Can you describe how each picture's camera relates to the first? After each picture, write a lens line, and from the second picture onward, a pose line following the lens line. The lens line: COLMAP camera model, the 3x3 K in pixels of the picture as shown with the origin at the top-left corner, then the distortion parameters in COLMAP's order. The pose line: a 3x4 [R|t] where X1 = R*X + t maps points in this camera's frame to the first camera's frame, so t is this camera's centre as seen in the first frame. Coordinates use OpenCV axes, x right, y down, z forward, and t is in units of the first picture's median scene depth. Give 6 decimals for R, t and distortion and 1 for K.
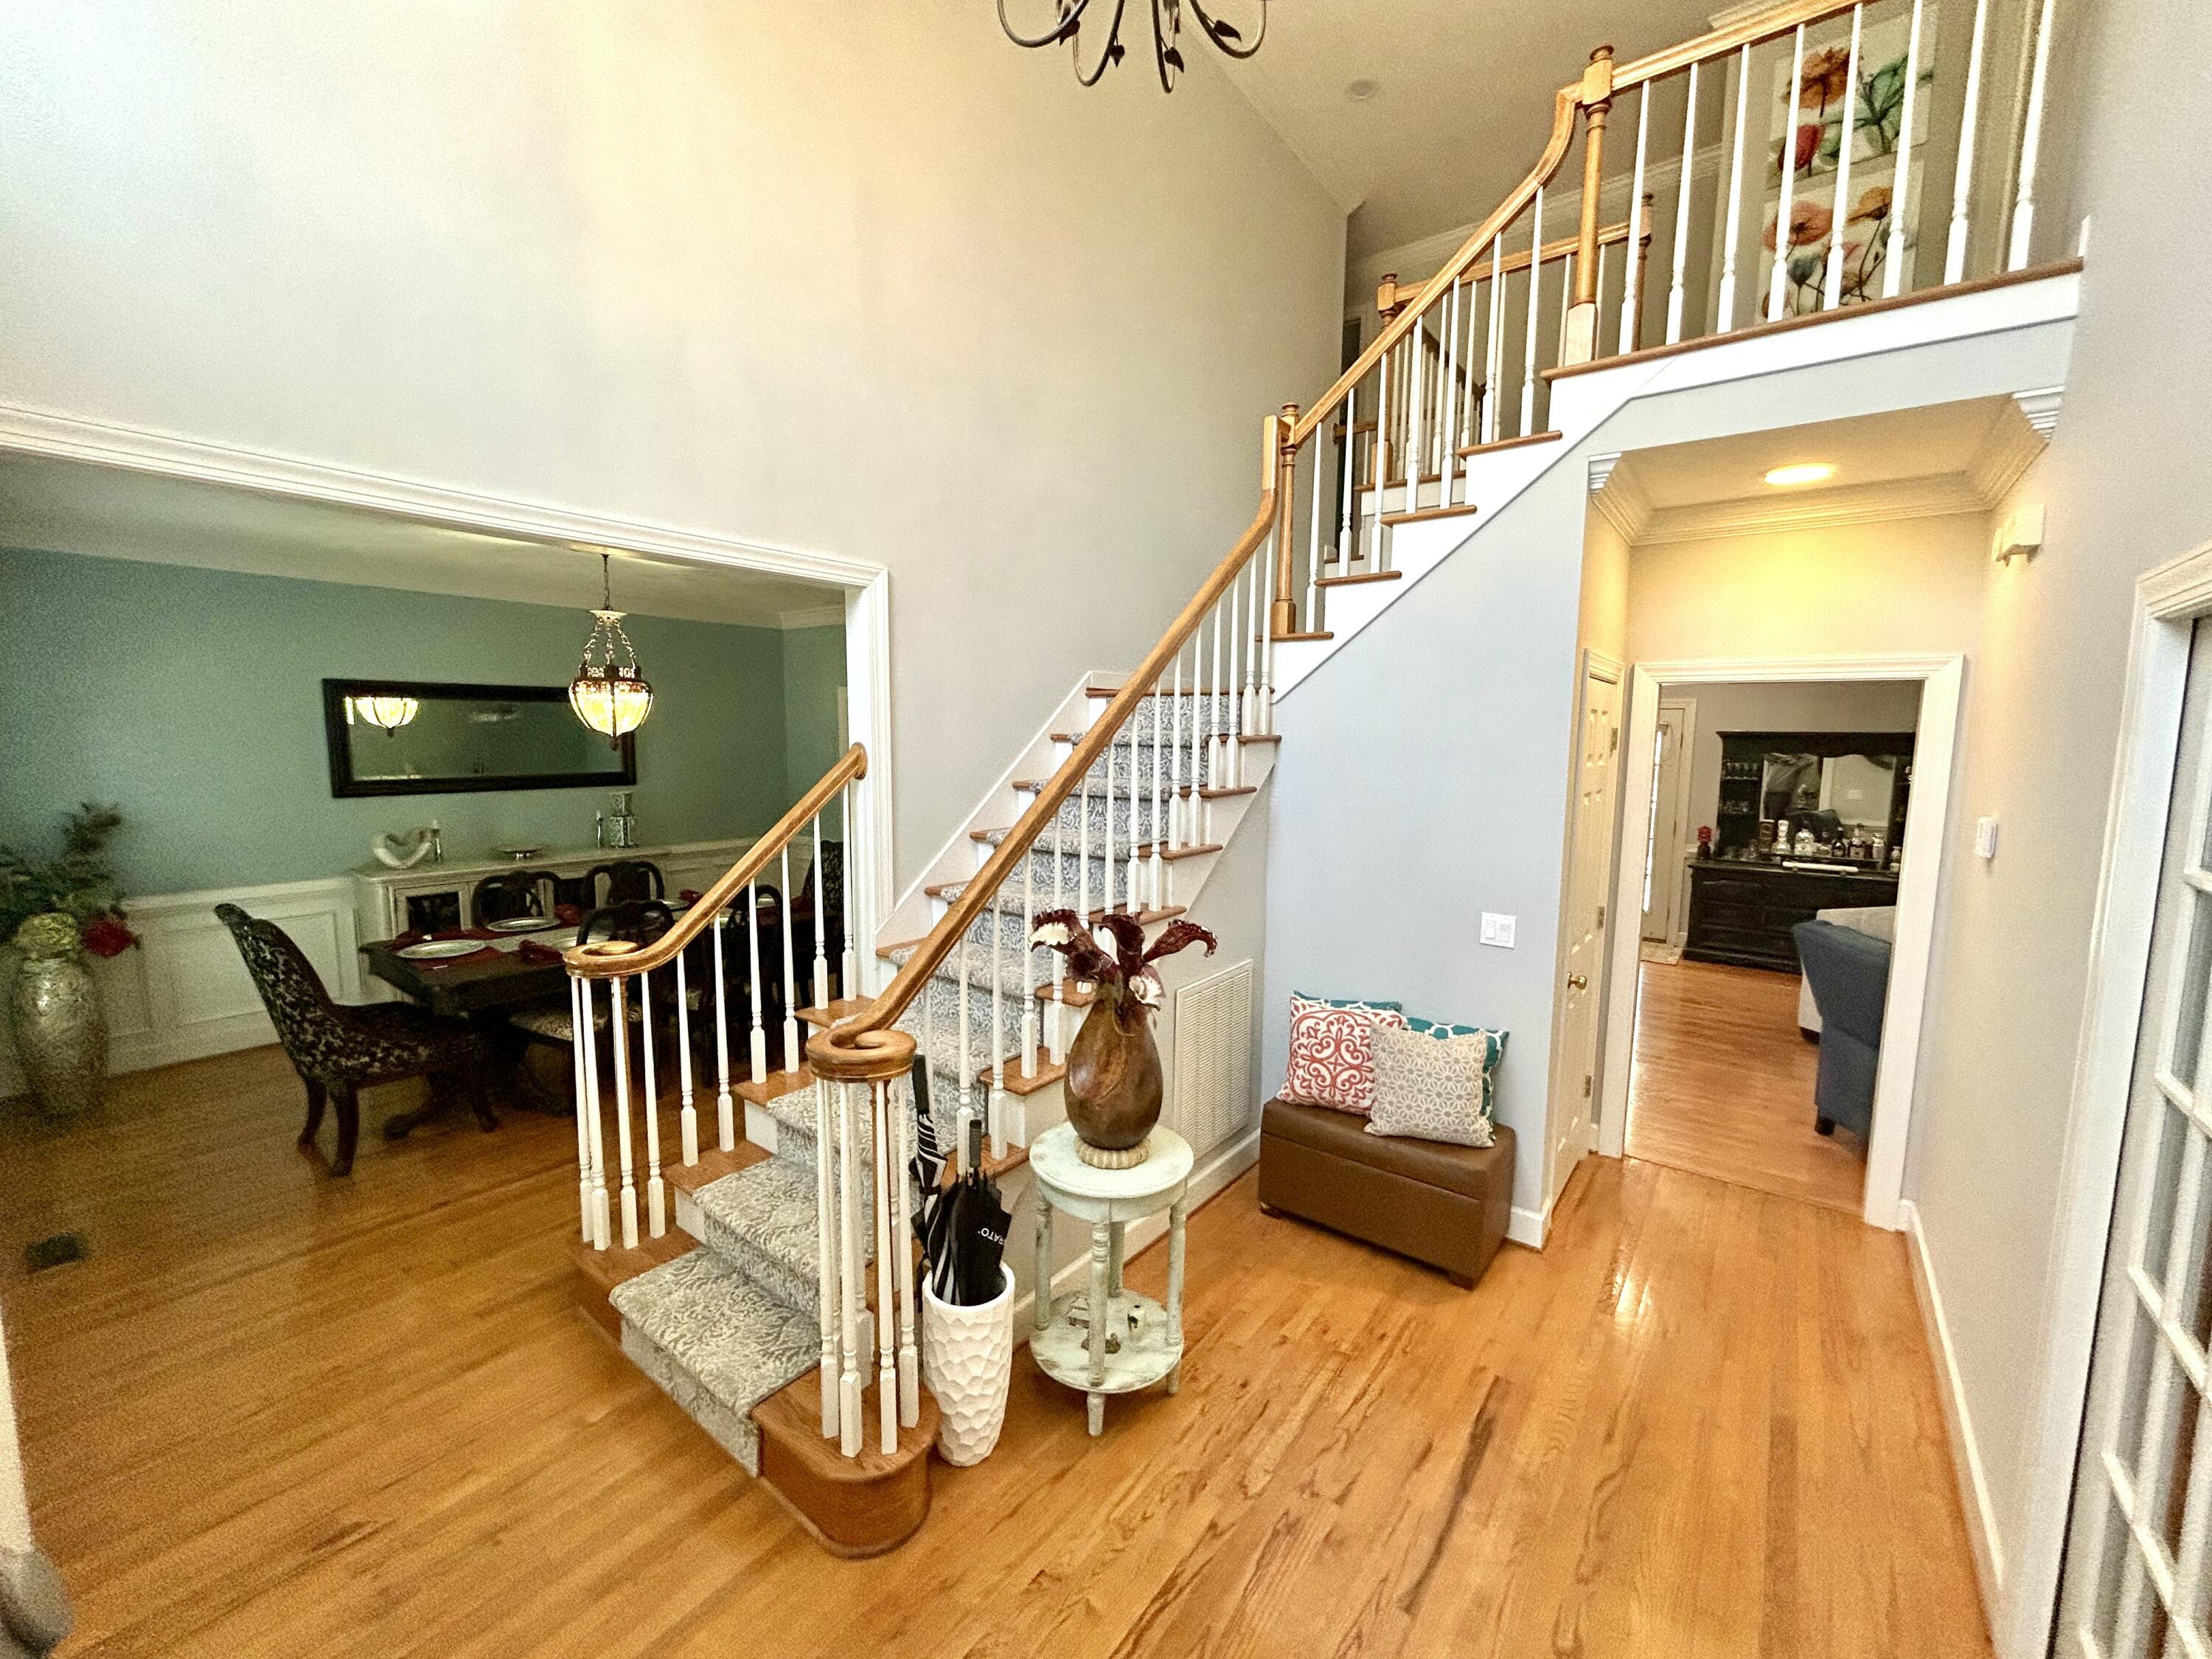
lens RADIAL K [[891.1, 0, 1102.3], [0, 891.1, 827.4], [0, 0, 1]] dist [0.000742, -0.000032]
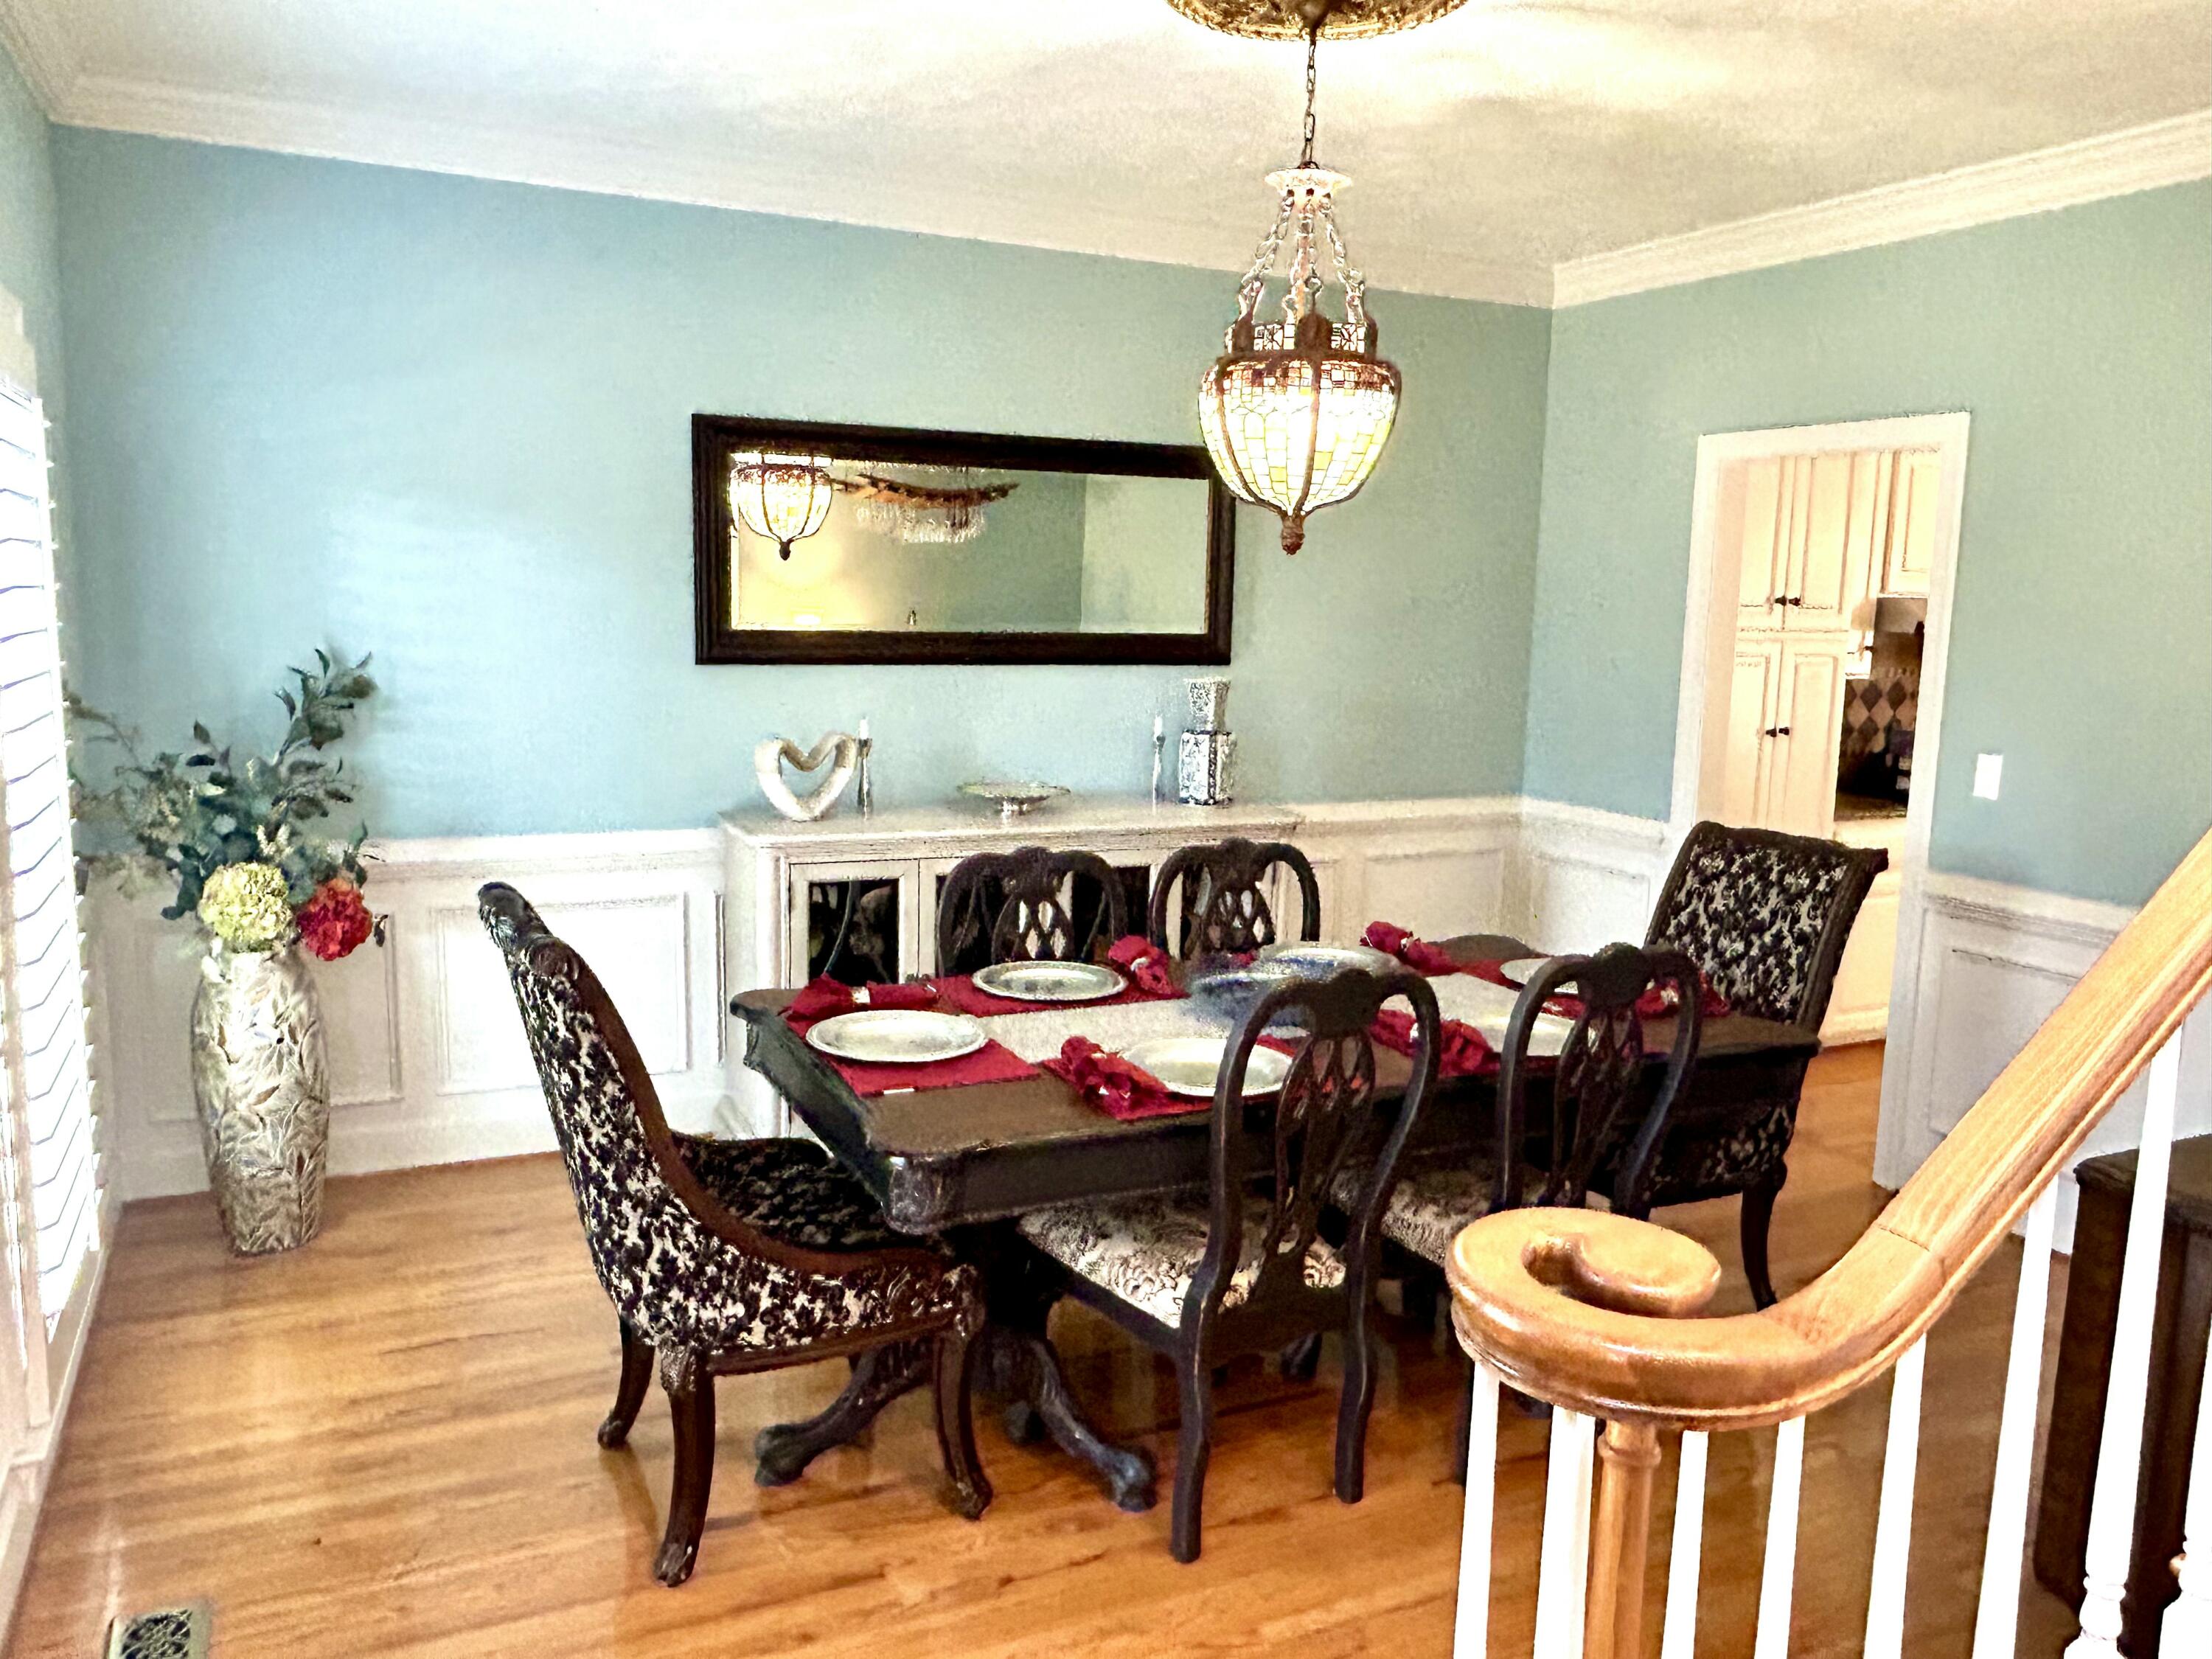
lens RADIAL K [[1631.1, 0, 1104.8], [0, 1631.1, 829.6], [0, 0, 1]] dist [-0.002005, -0.001222]
pose [[0.896315, 0.076892, -0.436699, -0.340543], [-0.065859, 0.997012, 0.040377, 0.008111], [0.438499, -0.007430, 0.898701, 0.378560]]
